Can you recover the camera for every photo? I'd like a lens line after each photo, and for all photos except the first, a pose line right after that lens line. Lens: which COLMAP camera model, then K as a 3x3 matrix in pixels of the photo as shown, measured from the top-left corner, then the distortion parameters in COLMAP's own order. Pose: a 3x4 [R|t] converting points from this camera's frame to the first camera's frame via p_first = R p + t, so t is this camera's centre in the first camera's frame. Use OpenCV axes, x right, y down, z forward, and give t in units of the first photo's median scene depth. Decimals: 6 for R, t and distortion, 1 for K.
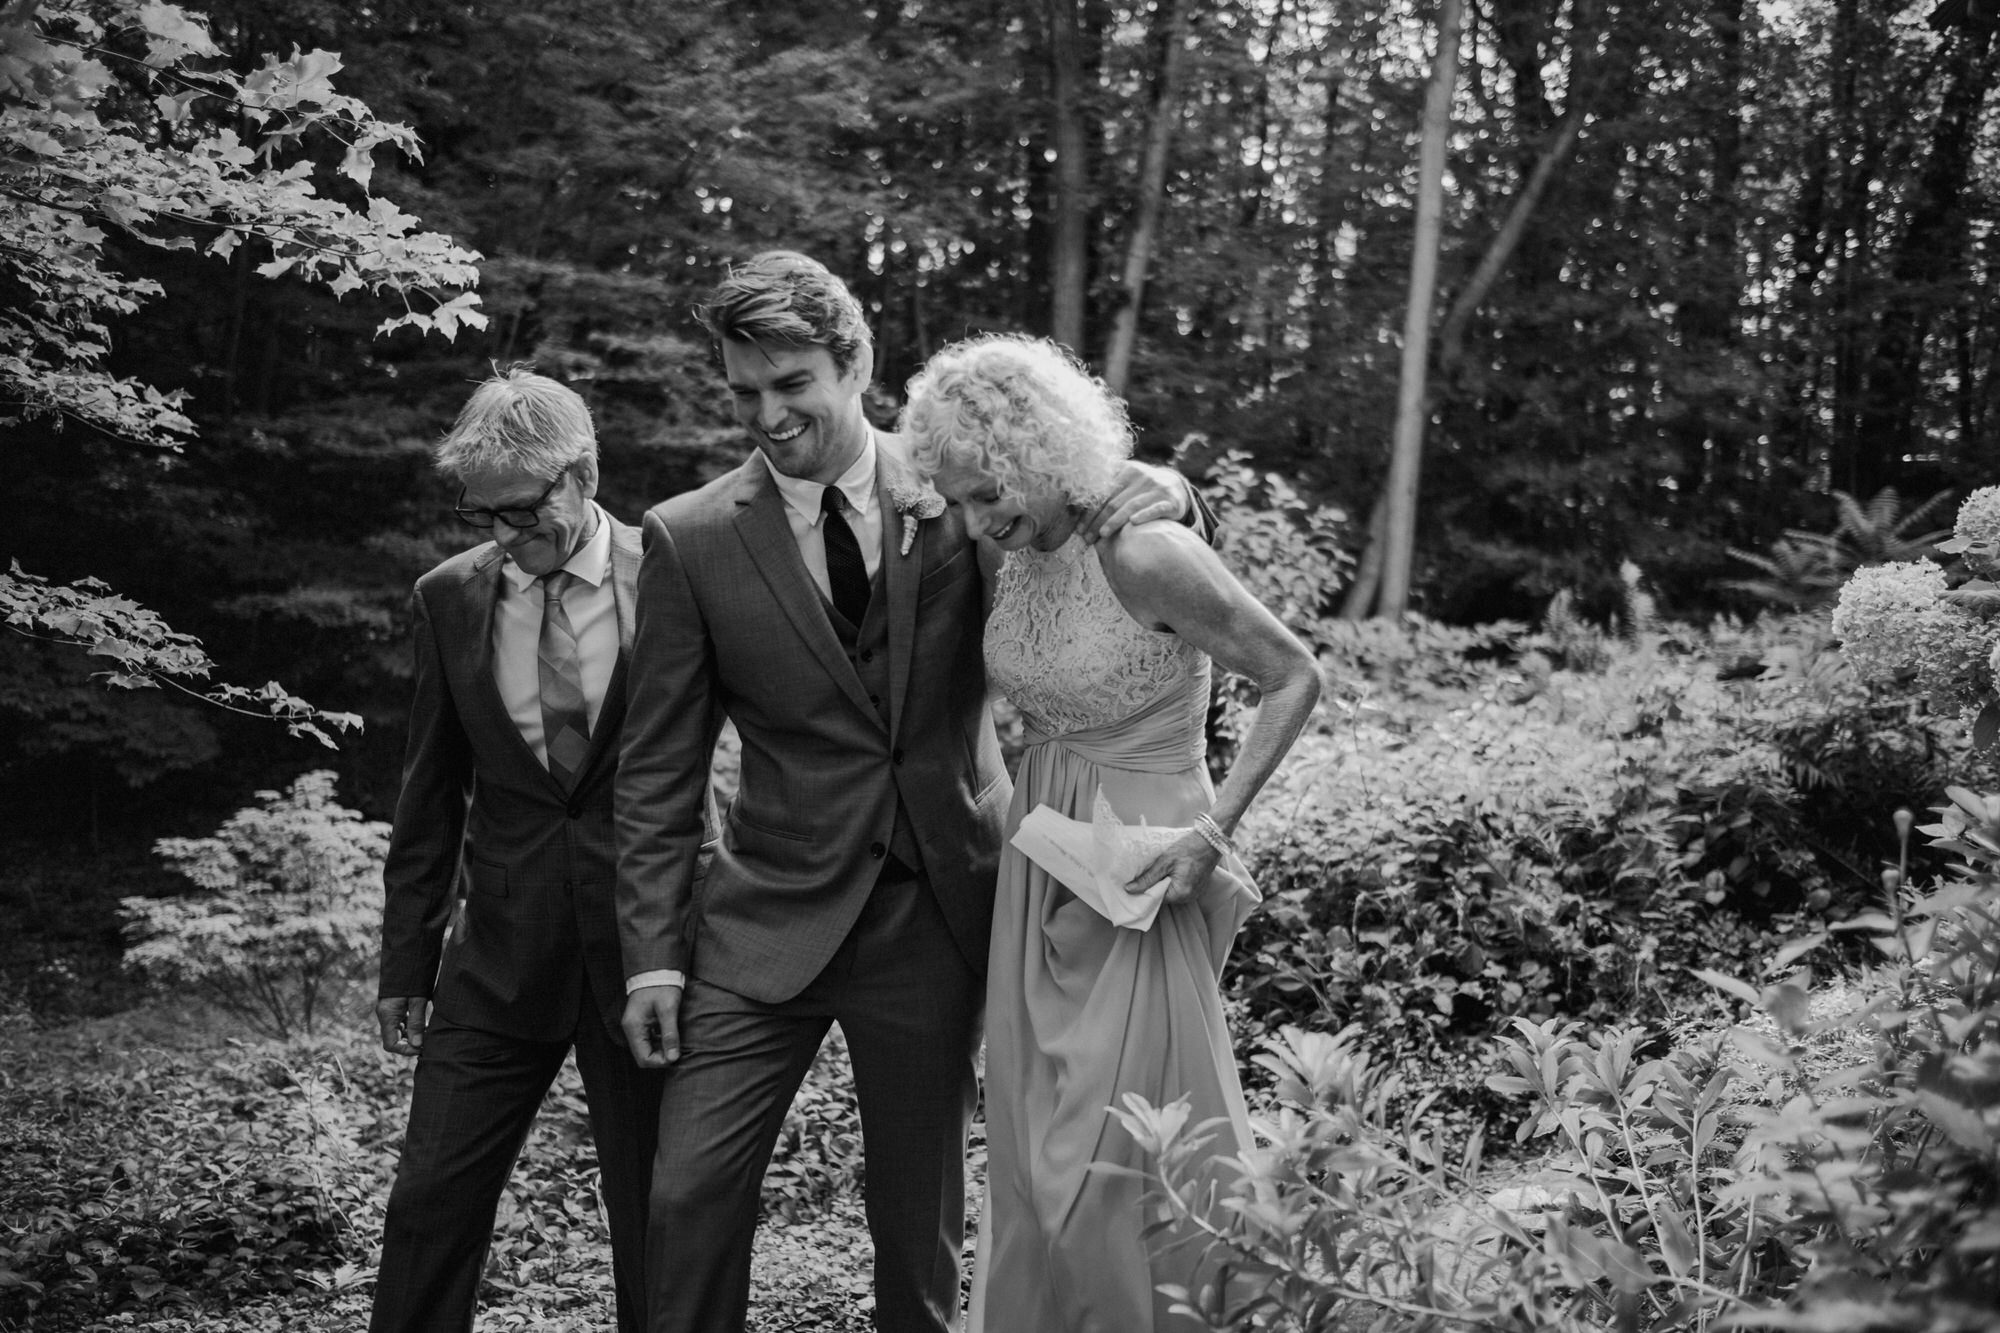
lens RADIAL K [[1862.7, 0, 1000.0], [0, 1862.7, 666.5], [0, 0, 1]] dist [-0.017035, -0.015247]
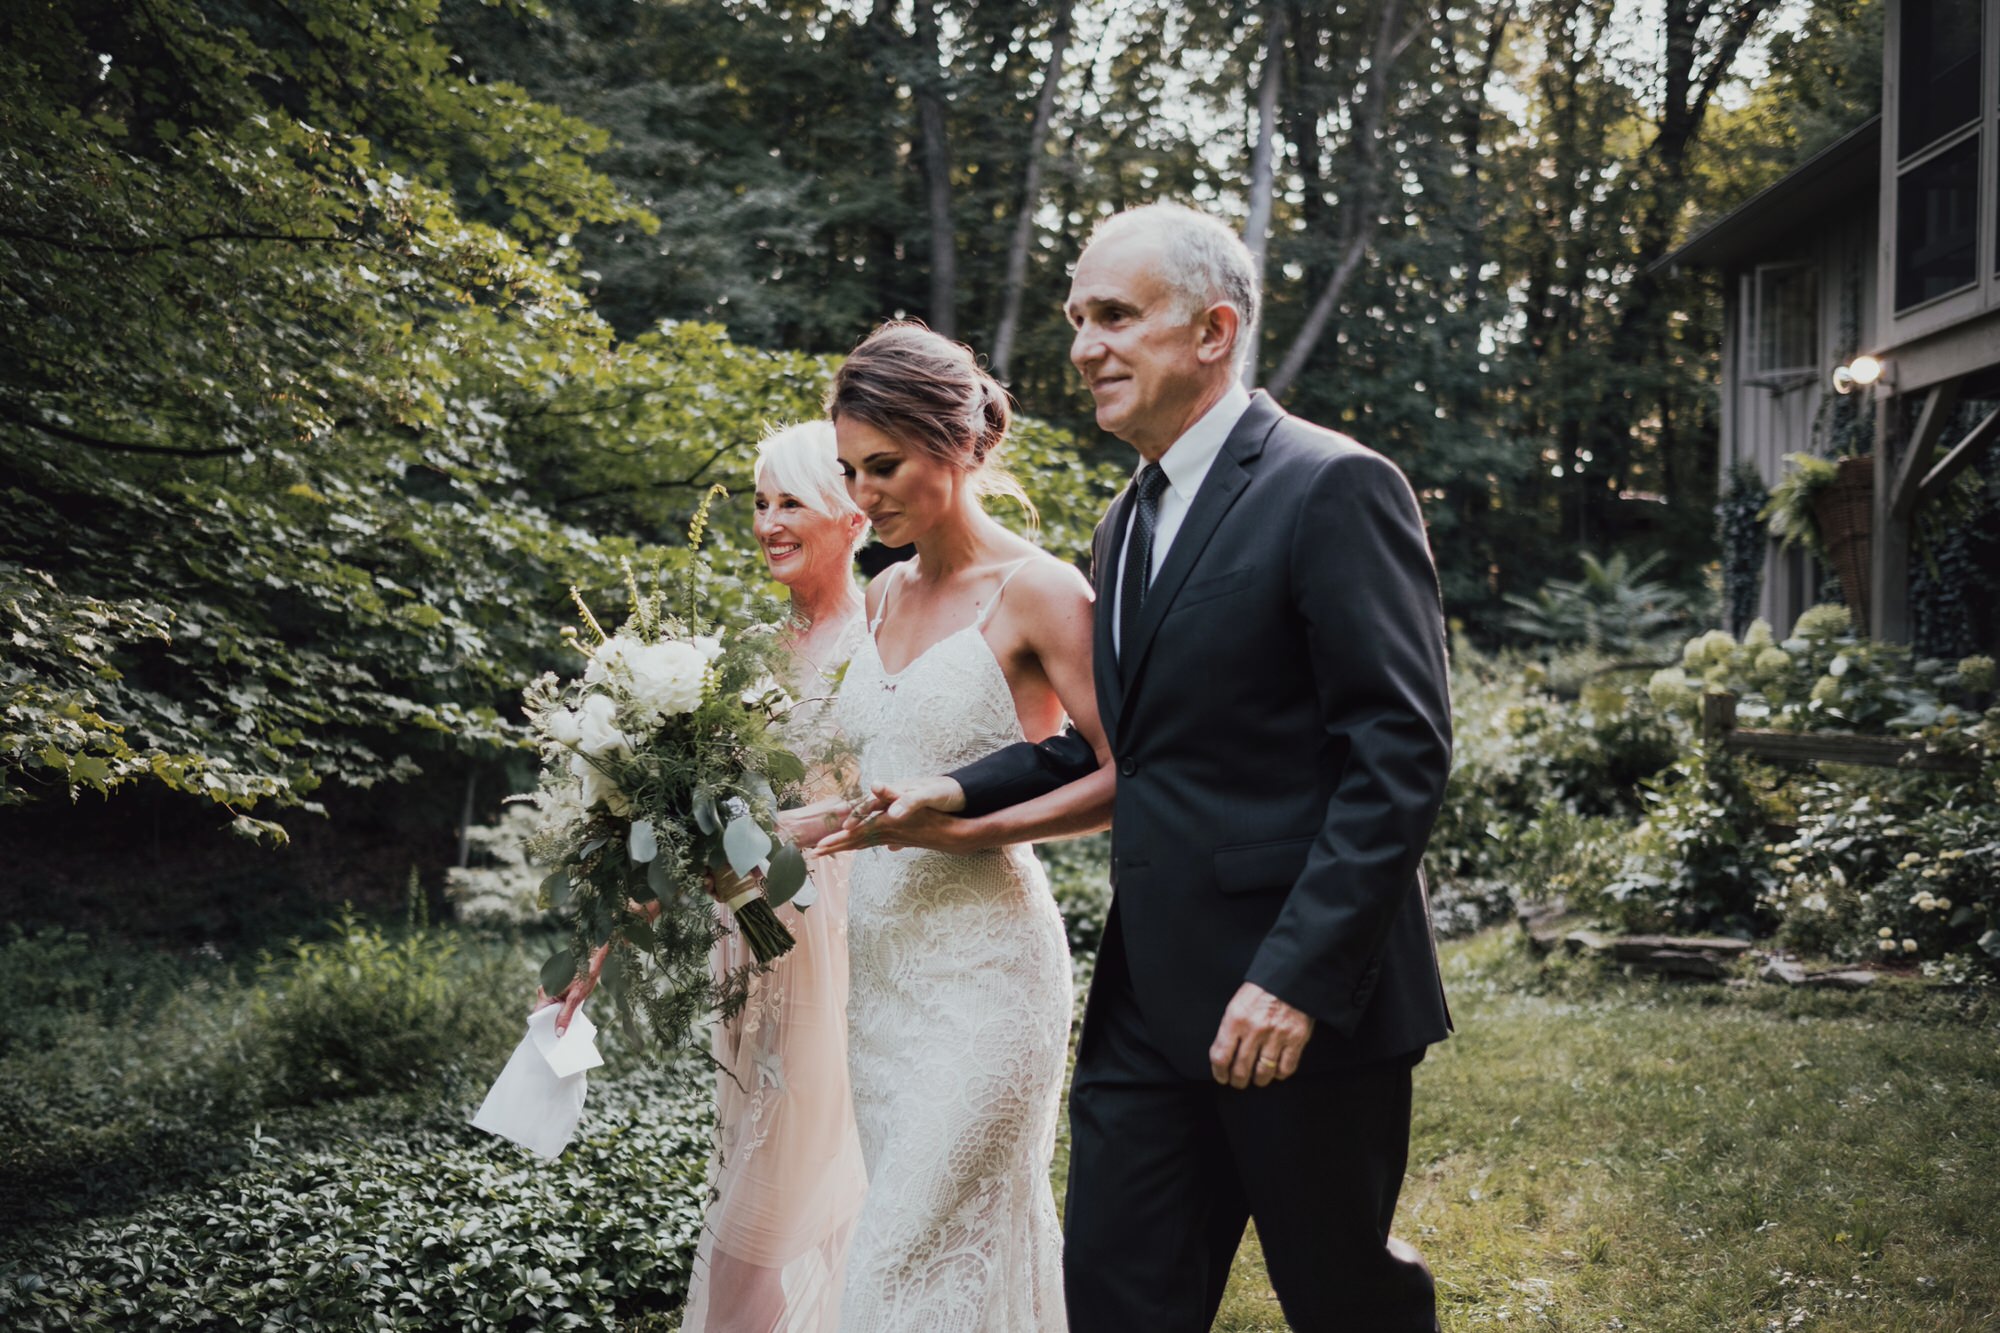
lens RADIAL K [[1862.7, 0, 1000.0], [0, 1862.7, 666.5], [0, 0, 1]] dist [-0.017035, -0.015247]
pose [[0.990861, -0.010754, 0.134458, -0.435018], [0.012064, 0.999887, -0.008934, -0.020008], [-0.134347, 0.010474, 0.990879, -0.797968]]
